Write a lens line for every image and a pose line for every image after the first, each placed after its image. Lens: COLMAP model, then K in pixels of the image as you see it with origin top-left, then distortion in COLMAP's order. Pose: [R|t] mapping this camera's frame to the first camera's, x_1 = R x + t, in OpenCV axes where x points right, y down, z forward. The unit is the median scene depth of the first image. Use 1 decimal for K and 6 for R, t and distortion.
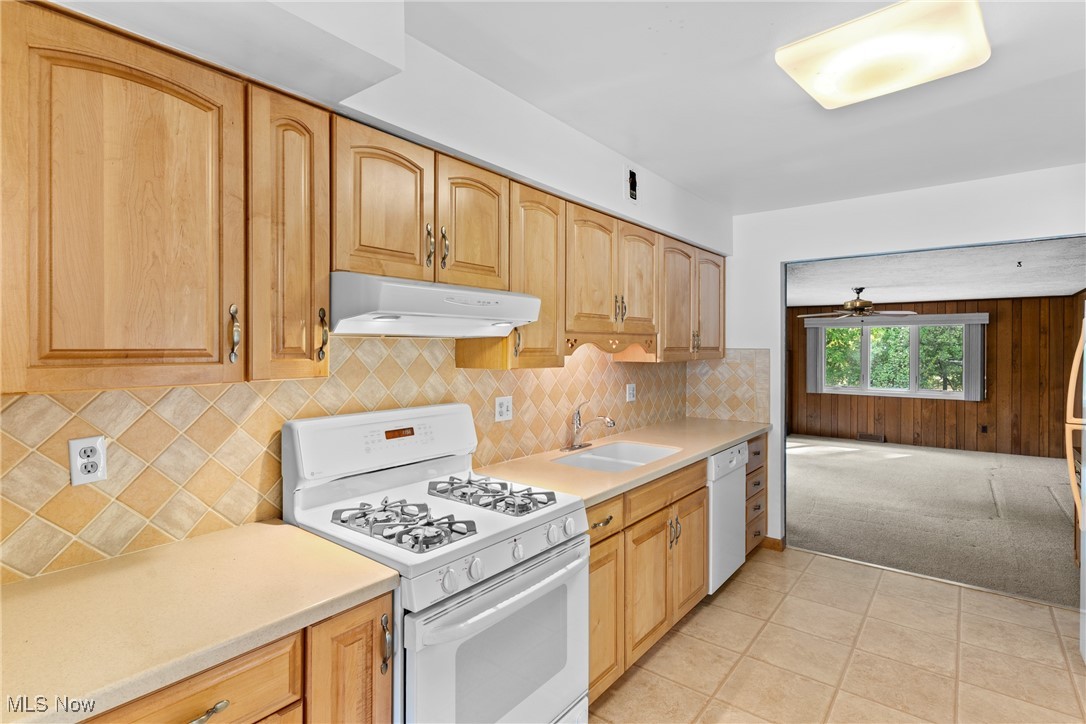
lens RADIAL K [[528.3, 0, 542.7], [0, 528.3, 344.3], [0, 0, 1]] dist [-0.000614, -0.000336]
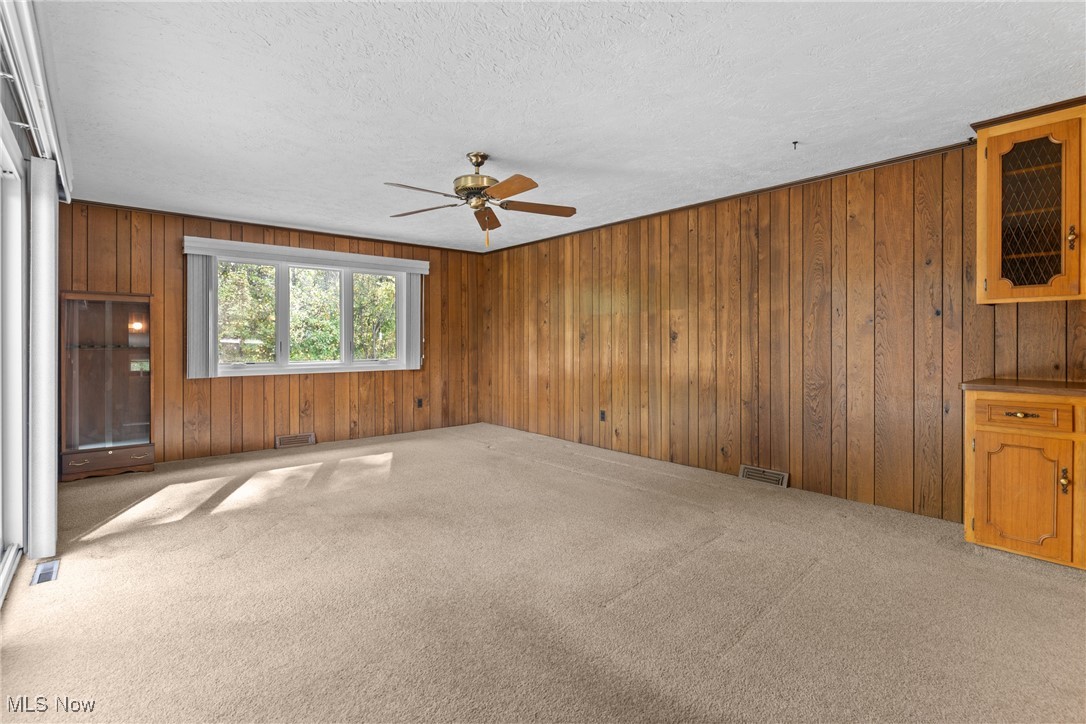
lens RADIAL K [[528.3, 0, 542.7], [0, 528.3, 344.3], [0, 0, 1]] dist [-0.000614, -0.000336]
pose [[0.189919, -0.003414, 0.981794, 0.063912], [0.002131, 0.999993, 0.003066, 0.066606], [-0.981797, 0.001510, 0.189925, 0.652912]]
